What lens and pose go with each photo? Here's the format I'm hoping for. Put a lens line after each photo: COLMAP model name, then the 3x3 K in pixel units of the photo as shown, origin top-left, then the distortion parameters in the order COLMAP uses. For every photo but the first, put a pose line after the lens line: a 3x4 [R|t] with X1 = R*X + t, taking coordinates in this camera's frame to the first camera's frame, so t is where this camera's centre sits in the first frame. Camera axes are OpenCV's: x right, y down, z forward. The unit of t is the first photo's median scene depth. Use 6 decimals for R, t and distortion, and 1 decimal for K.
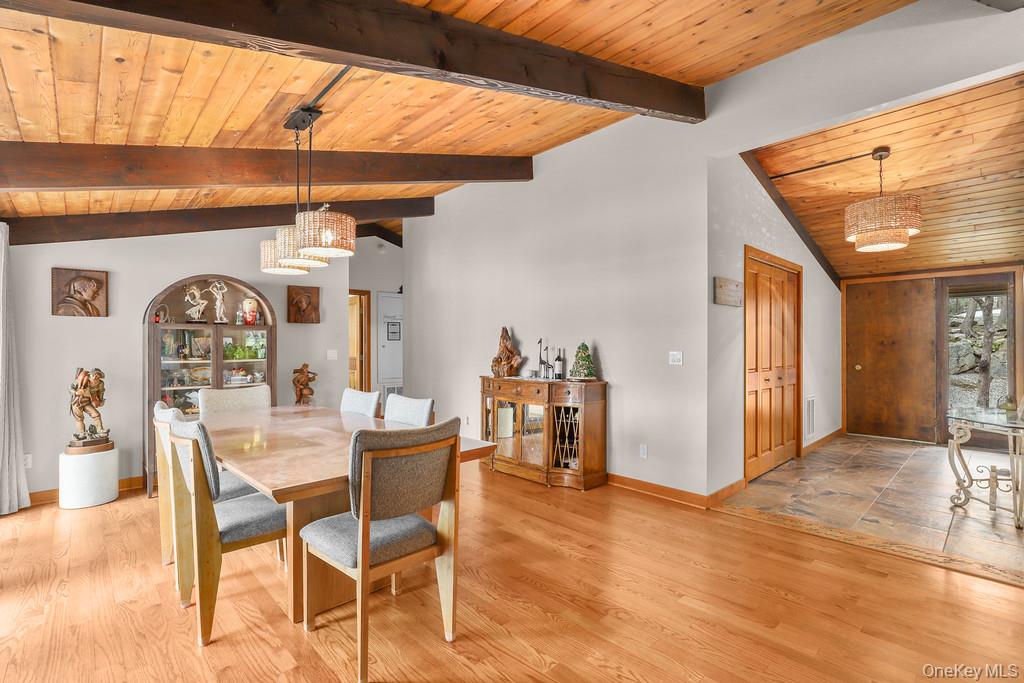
lens RADIAL K [[468.5, 0, 513.4], [0, 468.5, 345.6], [0, 0, 1]] dist [-0.020708, 0.001275]
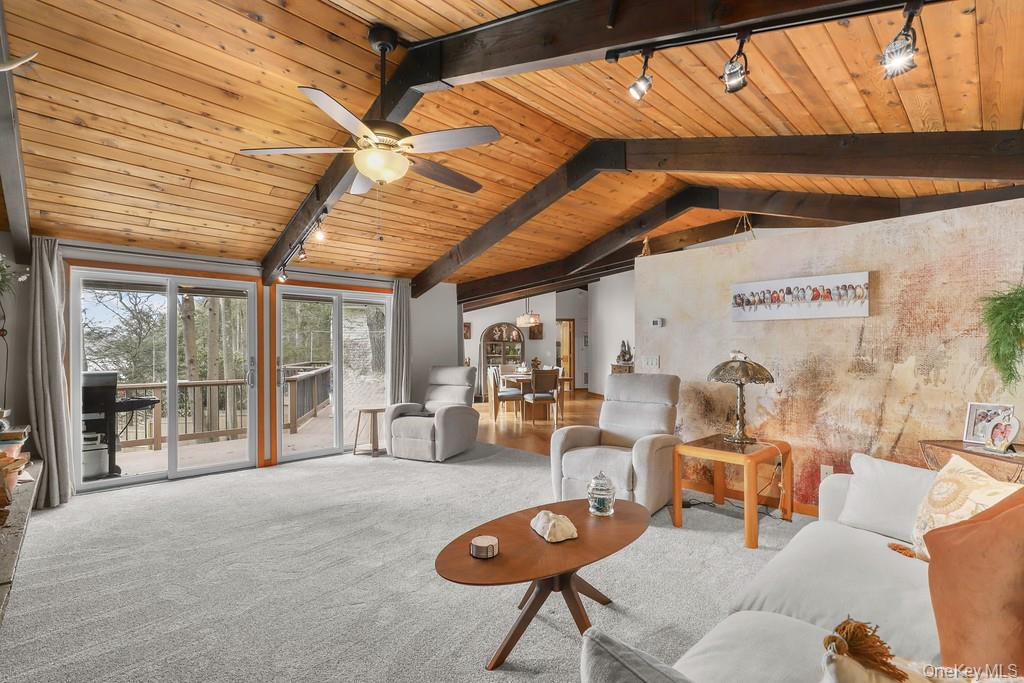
lens RADIAL K [[468.5, 0, 507.7], [0, 468.5, 347.6], [0, 0, 1]] dist [-0.020708, 0.001275]
pose [[0.856155, 0.001355, -0.516717, 0.673379], [-0.001608, 0.999999, -0.000041, -0.009216], [0.516716, 0.000866, 0.856156, -1.128802]]
